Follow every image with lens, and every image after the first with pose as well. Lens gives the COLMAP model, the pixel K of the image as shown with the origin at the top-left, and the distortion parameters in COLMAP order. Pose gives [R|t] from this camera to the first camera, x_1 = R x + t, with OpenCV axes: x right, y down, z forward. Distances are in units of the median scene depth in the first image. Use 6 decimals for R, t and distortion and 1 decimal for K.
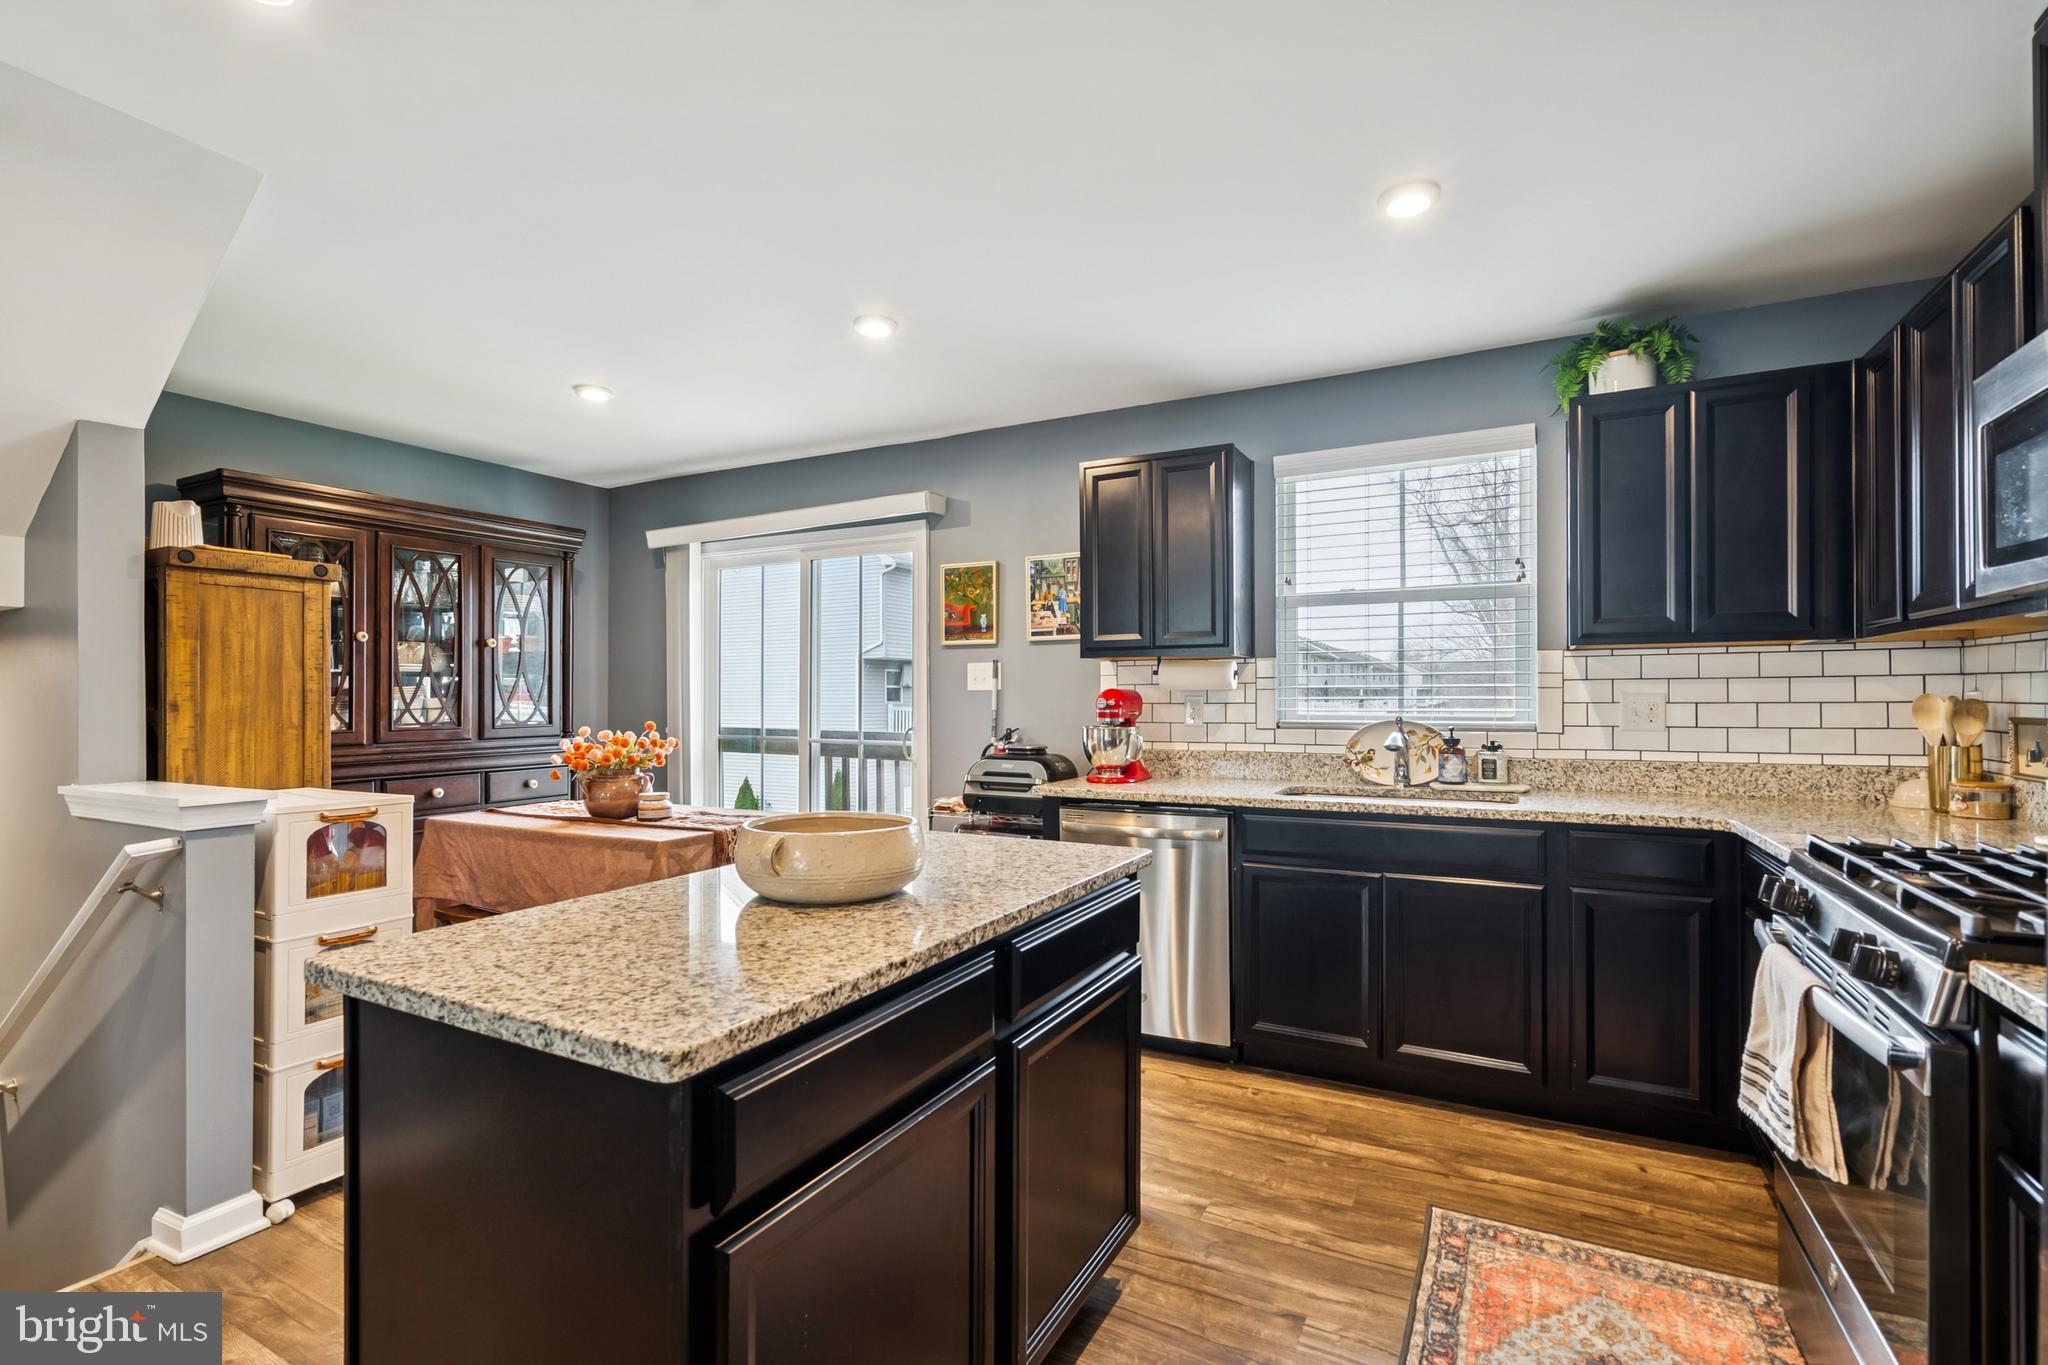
lens RADIAL K [[939.8, 0, 1026.8], [0, 939.8, 692.7], [0, 0, 1]] dist [0.002361, 0.000525]
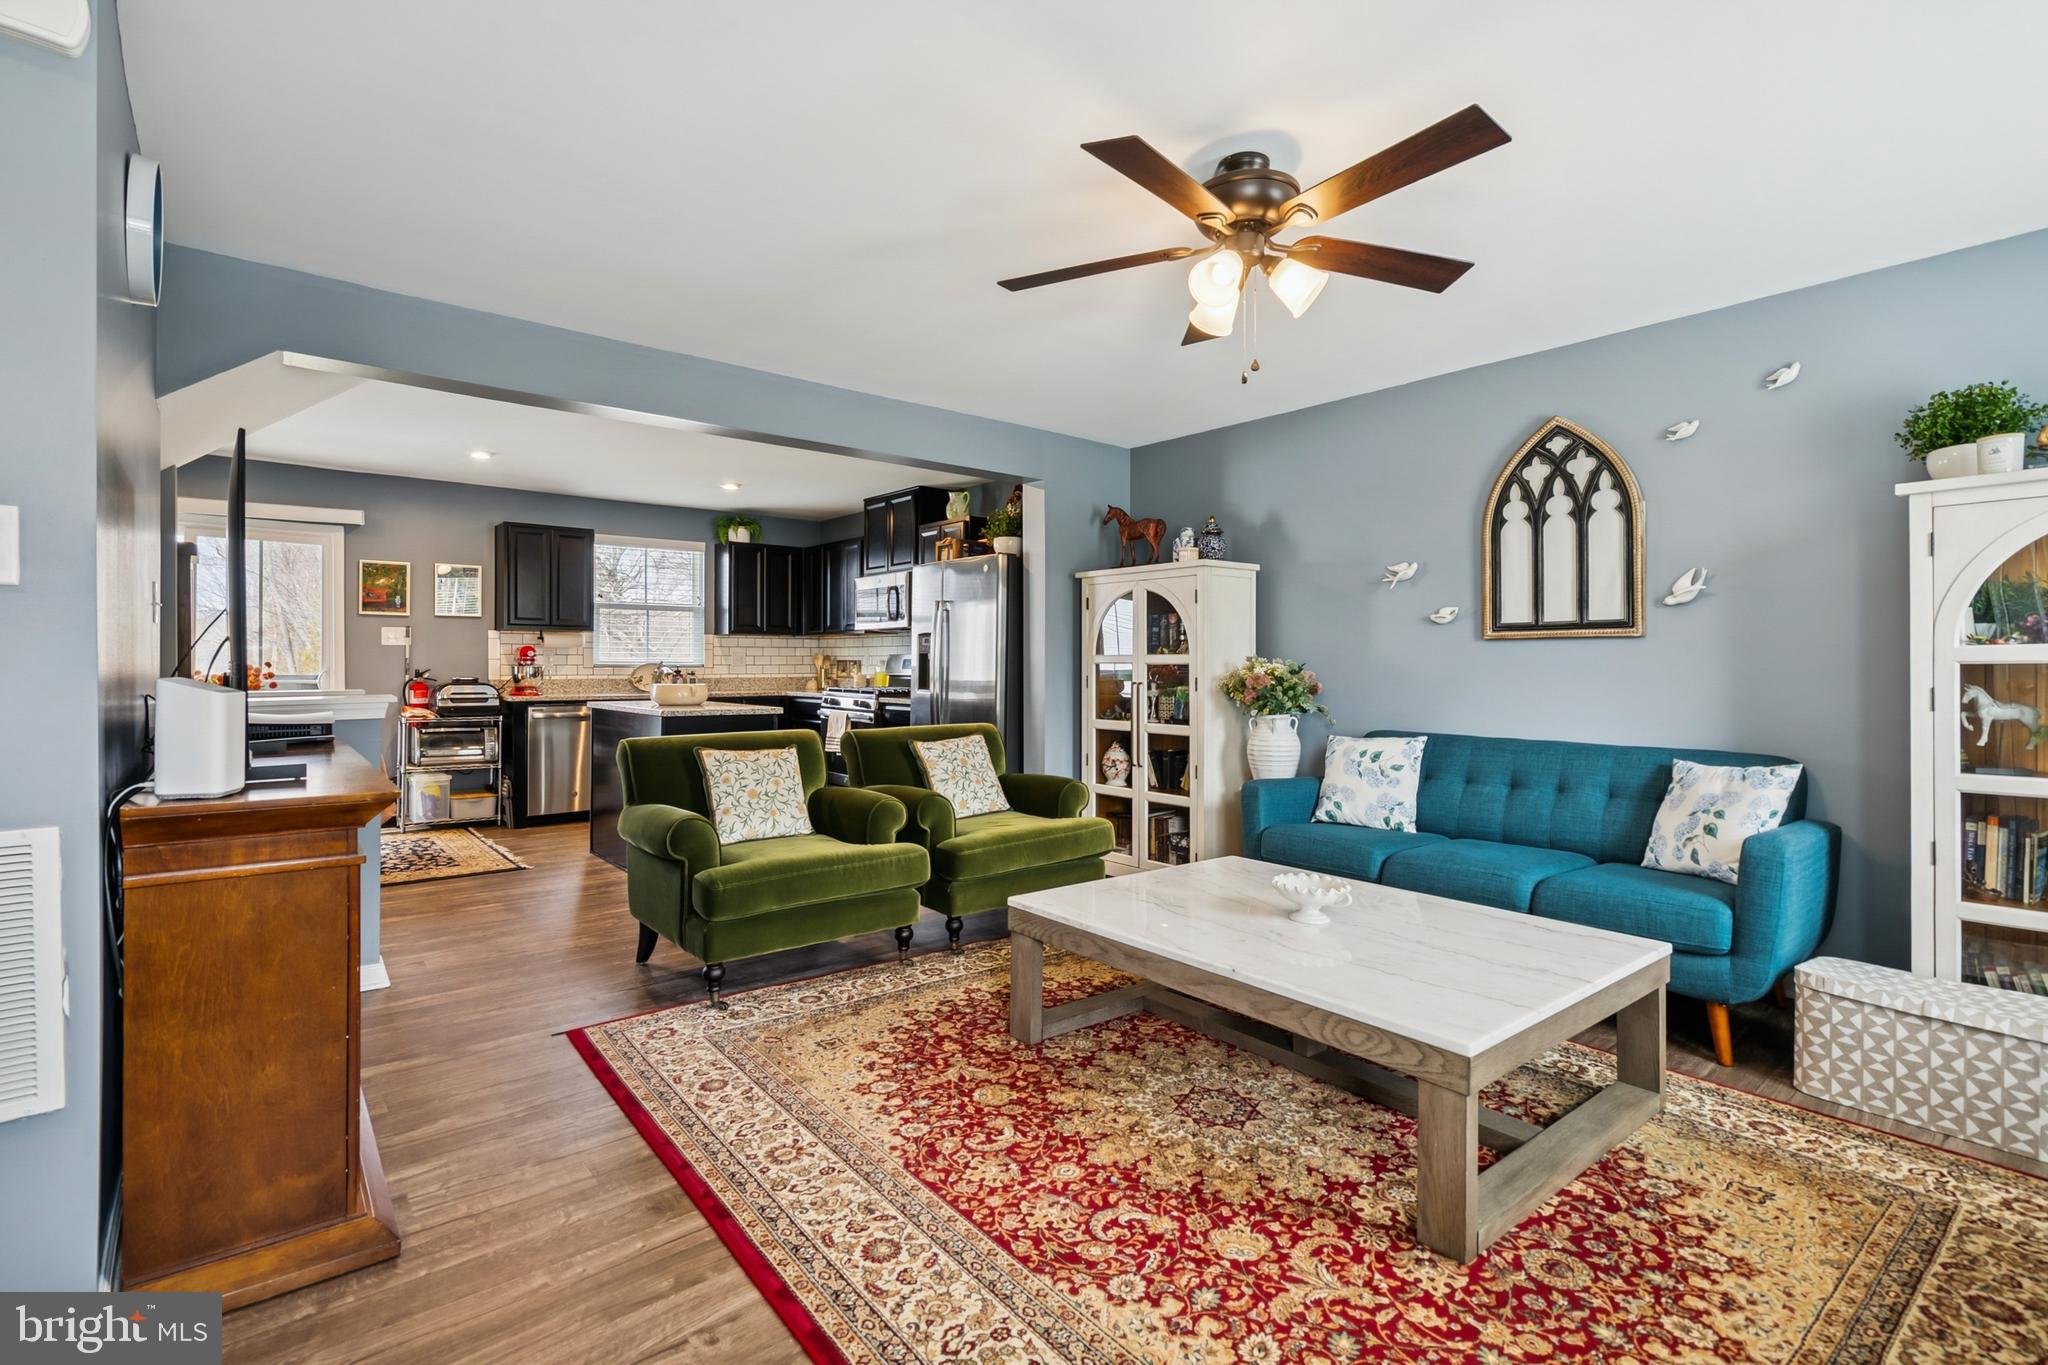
lens RADIAL K [[954.1, 0, 1028.6], [0, 954.1, 664.5], [0, 0, 1]] dist [-0.001242, -0.000082]
pose [[0.375329, 0.002373, 0.926888, -1.581814], [-0.008352, 0.999965, 0.000822, 0.027304], [-0.926854, -0.008050, 0.375336, -0.791059]]
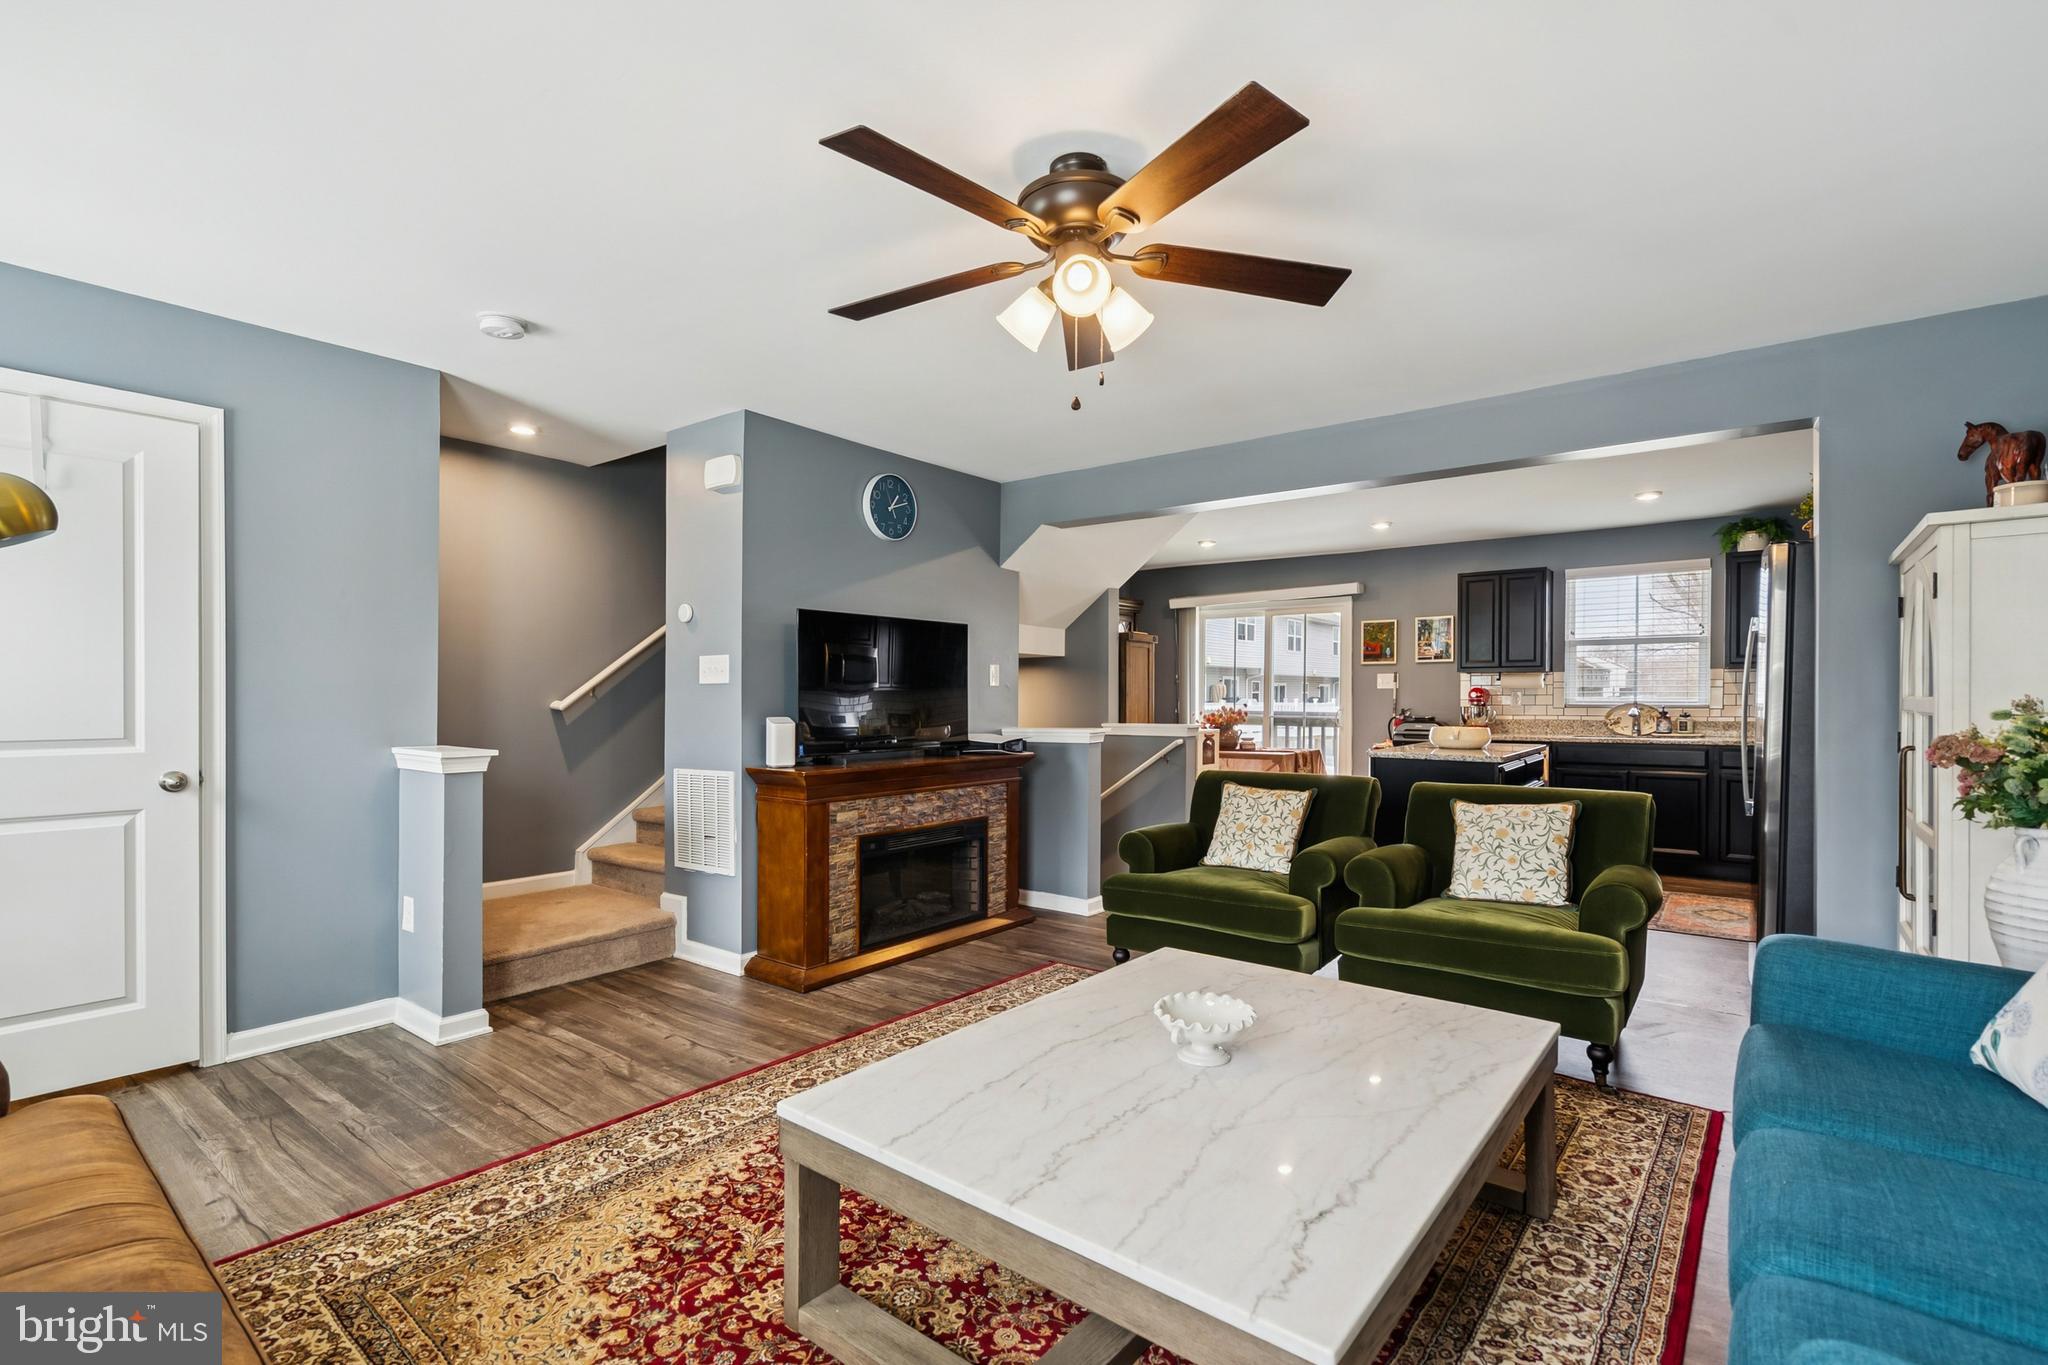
lens RADIAL K [[939.9, 0, 1009.2], [0, 939.9, 702.6], [0, 0, 1]] dist [-0.001891, 0.000064]
pose [[0.983742, 0.001416, -0.179583, -0.643567], [0.000896, 0.999918, 0.012795, 0.001281], [0.179586, -0.012748, 0.983660, -1.399906]]
